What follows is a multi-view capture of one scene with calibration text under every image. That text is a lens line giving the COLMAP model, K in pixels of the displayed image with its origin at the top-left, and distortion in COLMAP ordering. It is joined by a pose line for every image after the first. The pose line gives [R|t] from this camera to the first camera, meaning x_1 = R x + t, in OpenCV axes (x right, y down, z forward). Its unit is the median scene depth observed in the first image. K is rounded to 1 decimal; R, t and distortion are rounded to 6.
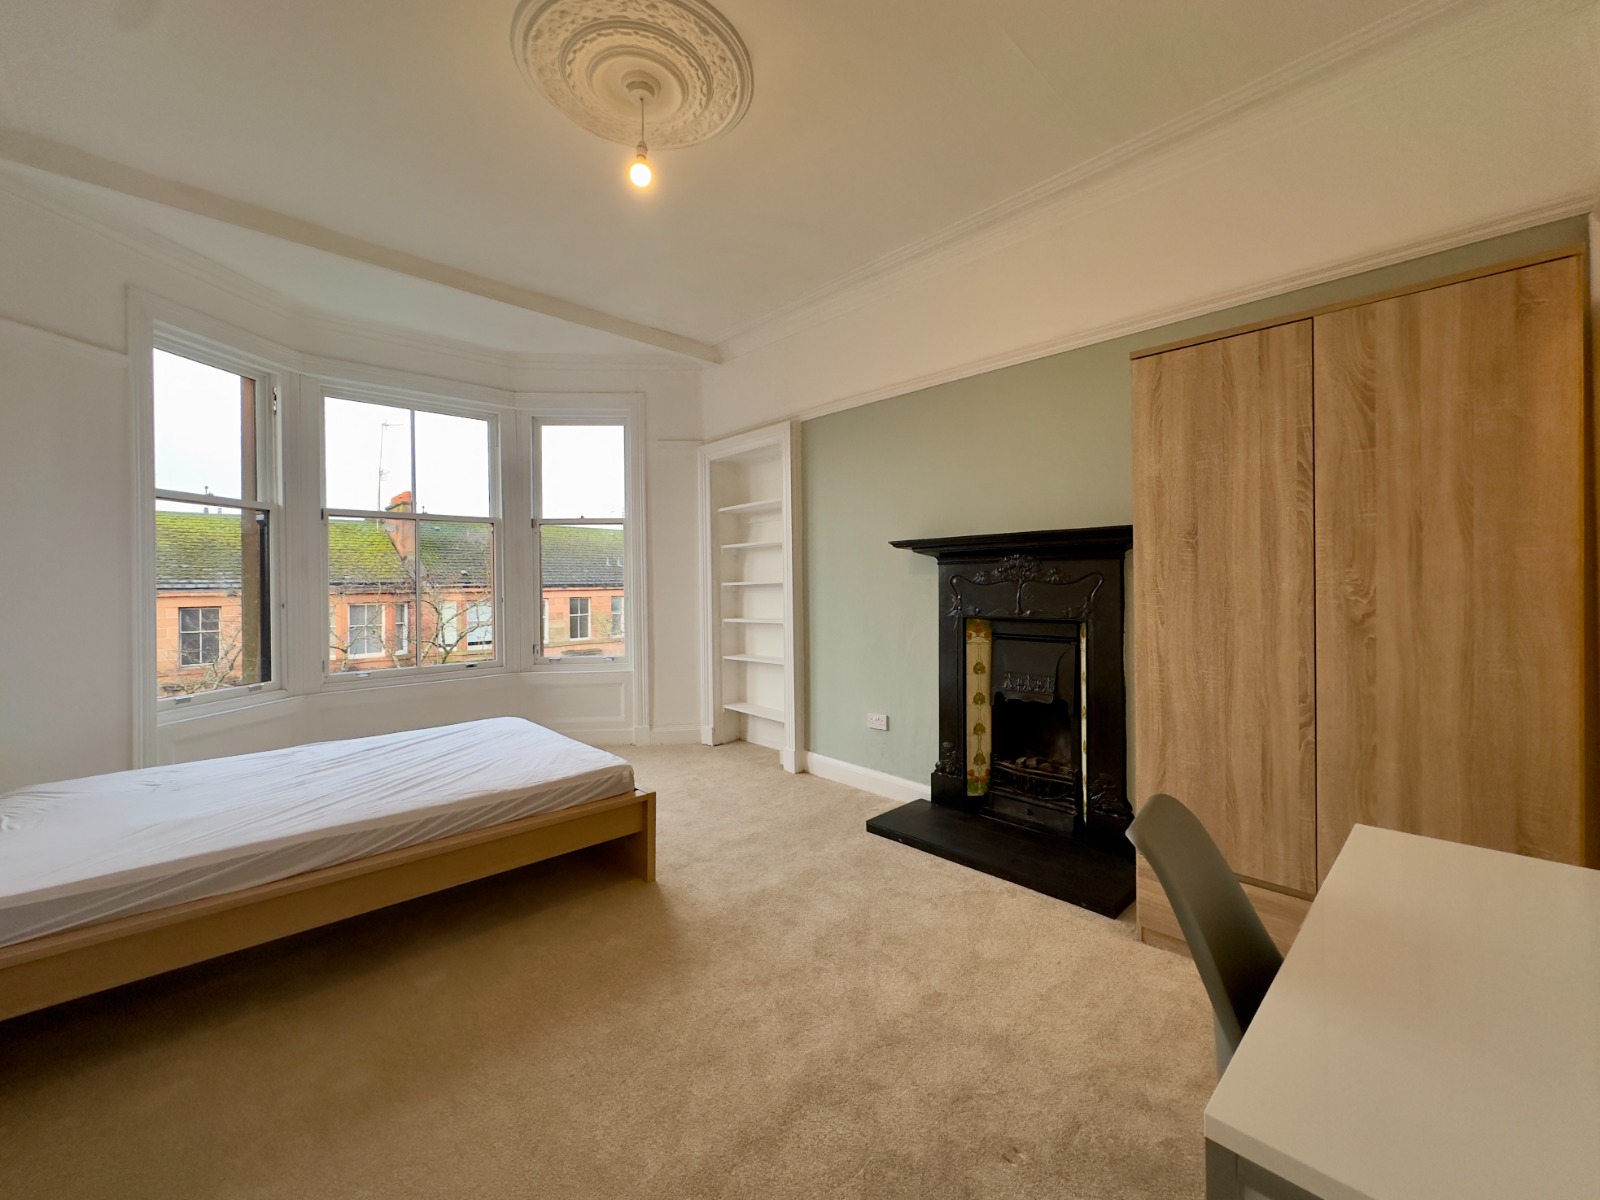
lens RADIAL K [[649.8, 0, 798.6], [0, 649.8, 574.3], [0, 0, 1]] dist [0.001196, -0.000165]
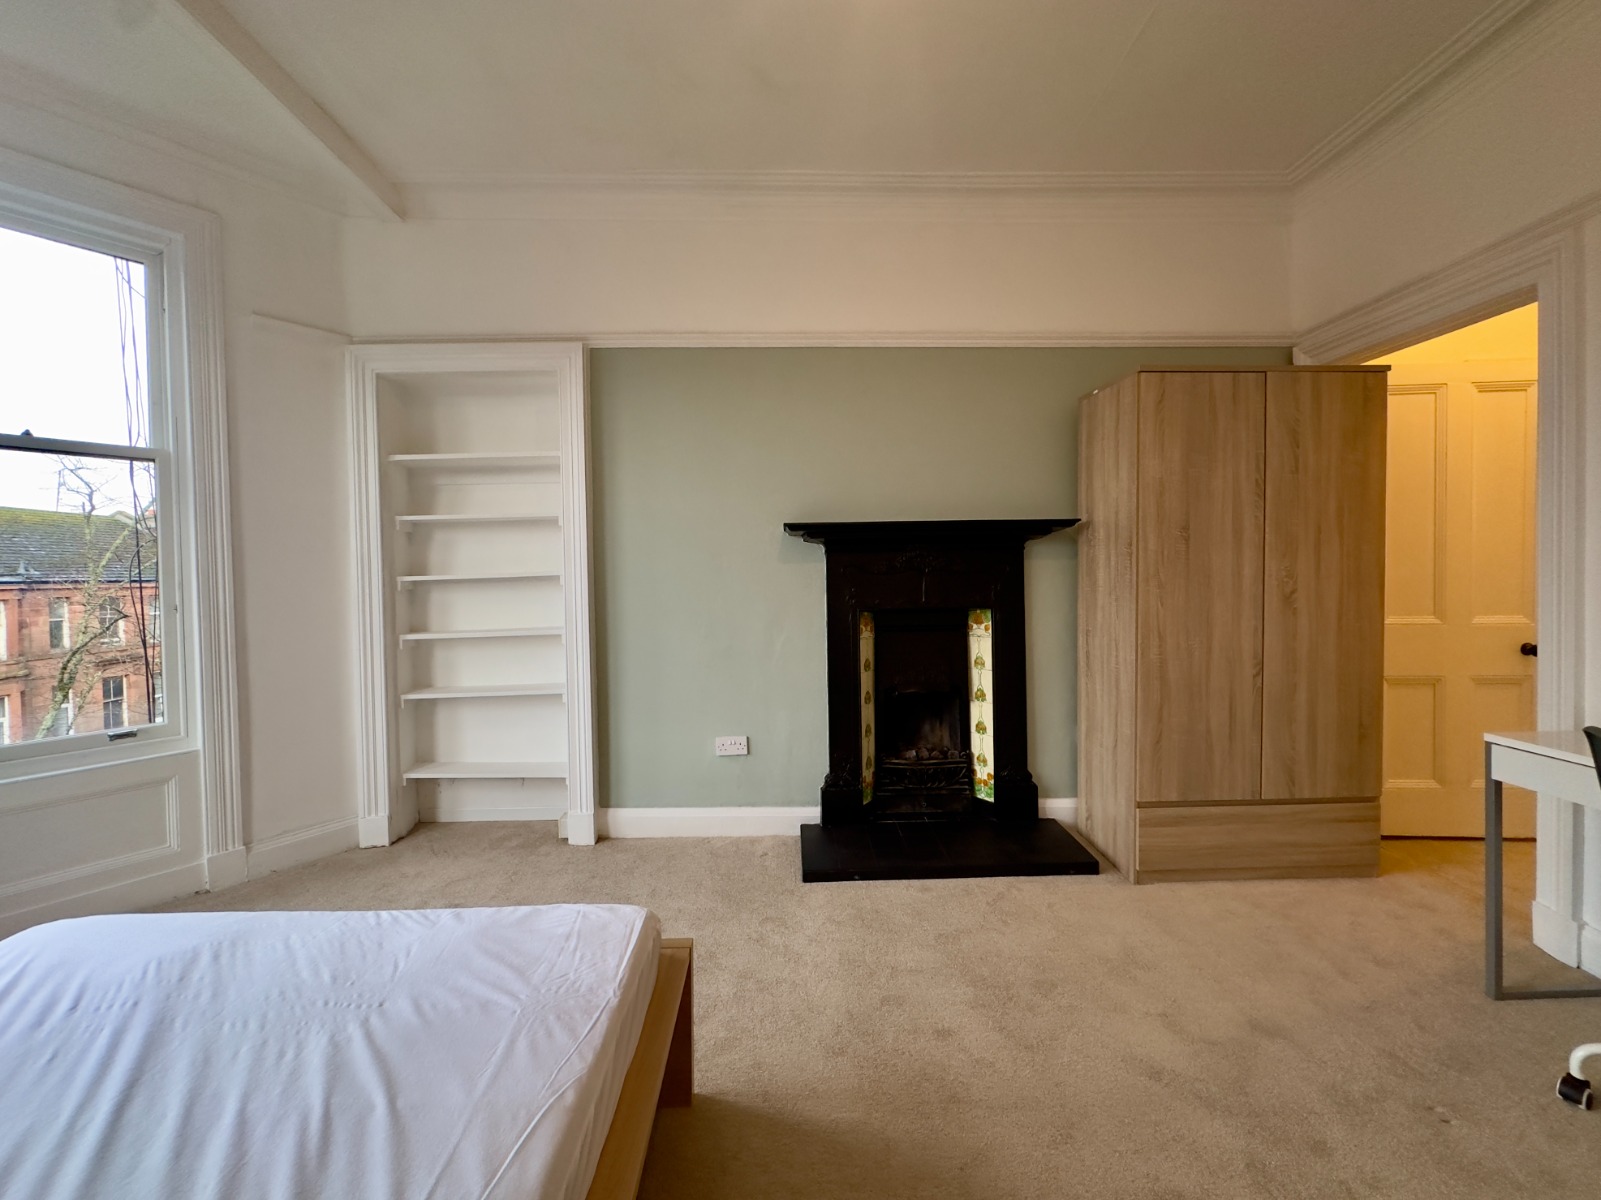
lens RADIAL K [[650.2, 0, 799.1], [0, 650.2, 574.3], [0, 0, 1]] dist [0.001196, -0.000165]
pose [[0.668659, -0.004266, 0.743557, -0.479955], [-0.001619, 0.999973, 0.007193, 0.008679], [-0.743567, -0.006014, 0.668634, 0.456498]]
